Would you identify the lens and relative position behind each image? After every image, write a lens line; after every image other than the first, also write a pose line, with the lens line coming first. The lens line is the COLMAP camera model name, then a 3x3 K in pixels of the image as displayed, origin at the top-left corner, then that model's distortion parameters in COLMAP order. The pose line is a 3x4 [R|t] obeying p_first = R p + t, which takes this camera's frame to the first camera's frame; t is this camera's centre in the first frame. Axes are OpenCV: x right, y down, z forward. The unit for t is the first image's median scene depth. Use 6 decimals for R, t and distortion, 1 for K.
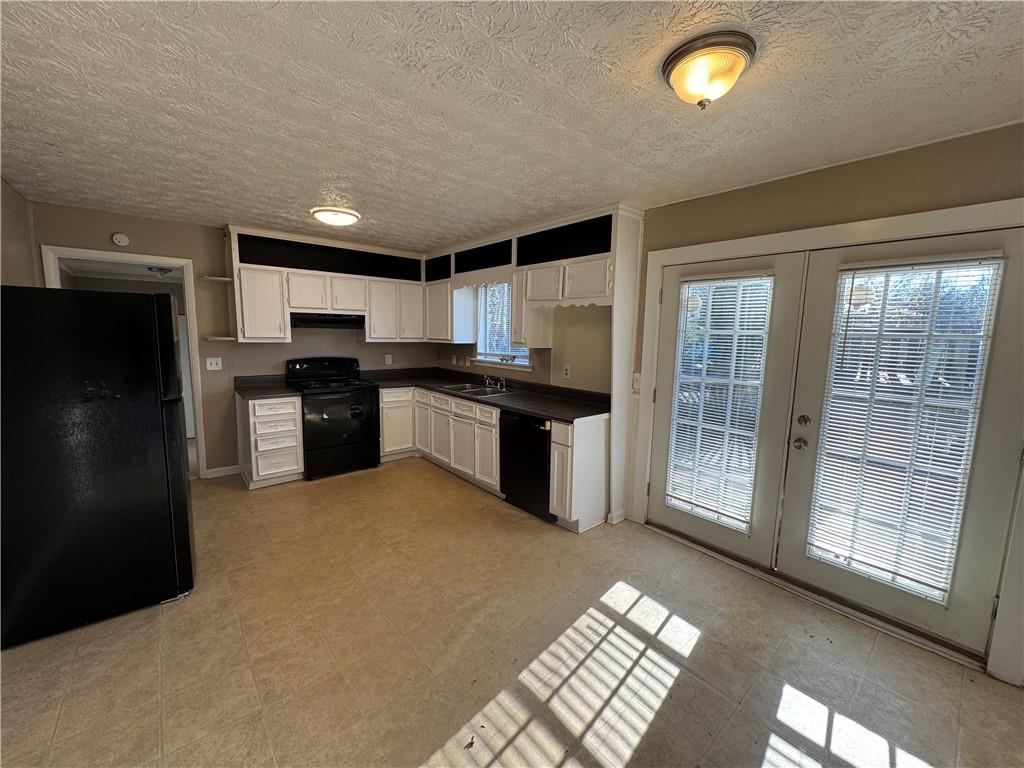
lens RADIAL K [[407.9, 0, 512.5], [0, 407.9, 381.6], [0, 0, 1]] dist [0.000112, -0.000247]
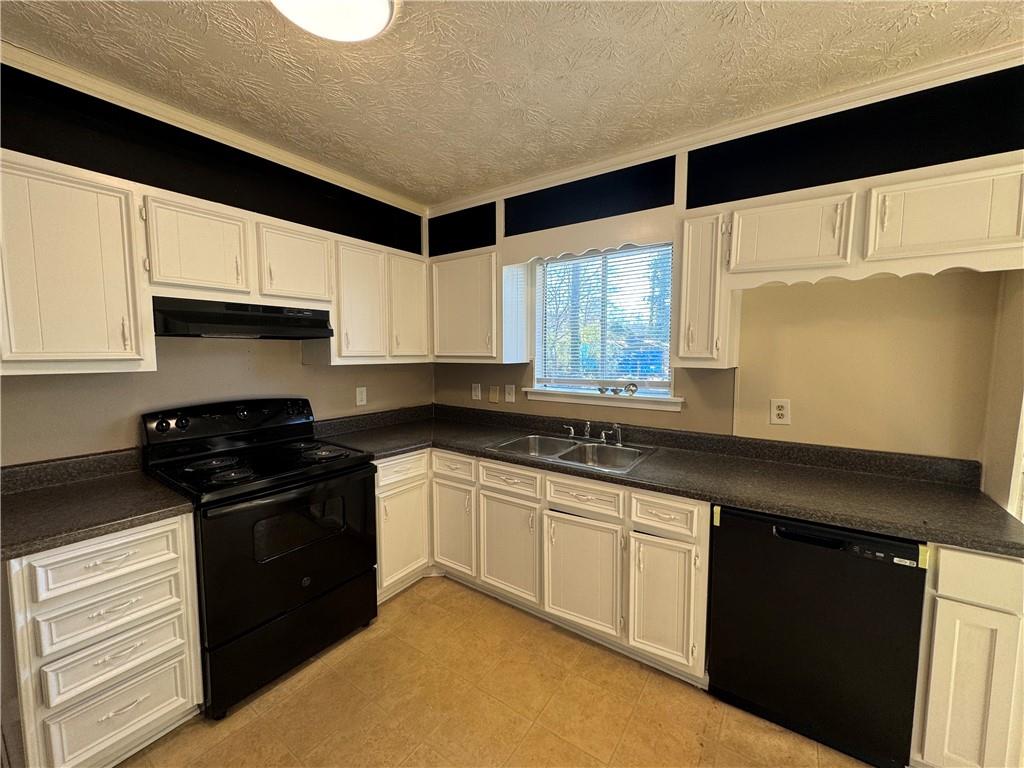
lens RADIAL K [[408.0, 0, 510.7], [0, 408.0, 382.5], [0, 0, 1]] dist [-0.000164, 0.000133]
pose [[0.966670, -0.037486, 0.253266, -0.322262], [0.047962, 0.998225, -0.035316, -0.056357], [-0.251492, 0.046286, 0.966752, 0.549044]]
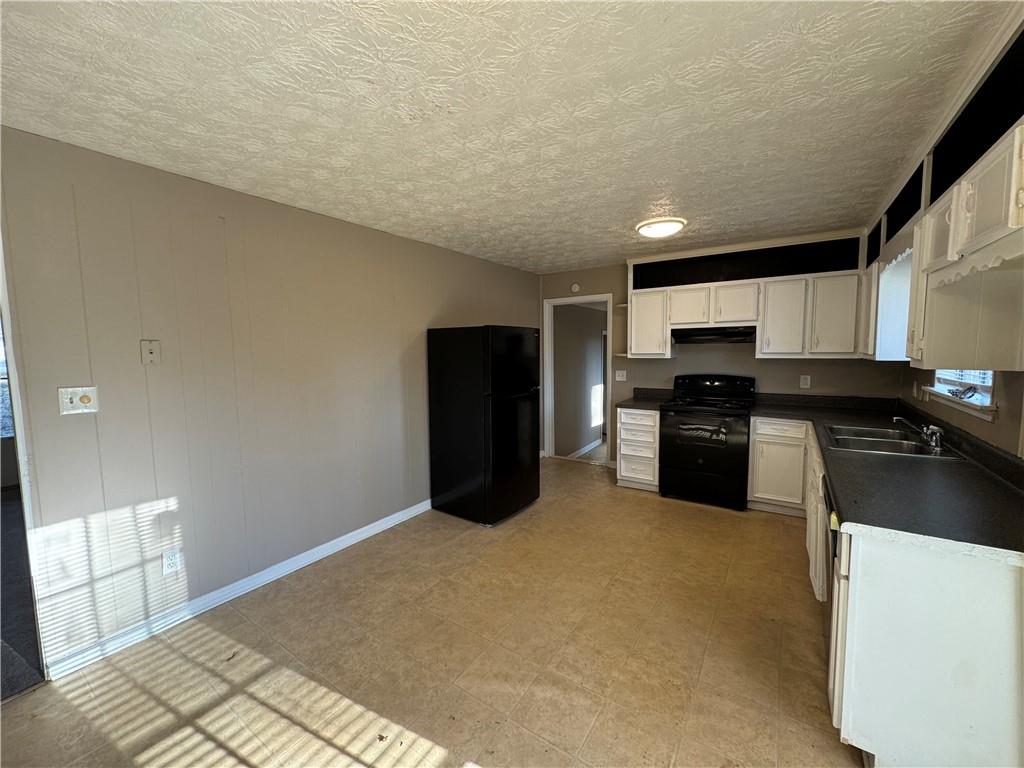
lens RADIAL K [[407.9, 0, 512.5], [0, 407.9, 381.6], [0, 0, 1]] dist [0.000112, -0.000247]
pose [[0.266609, 0.055273, -0.962218, 0.356275], [-0.098360, 0.994702, 0.029886, -0.030674], [0.958772, 0.086676, 0.270634, 0.363866]]
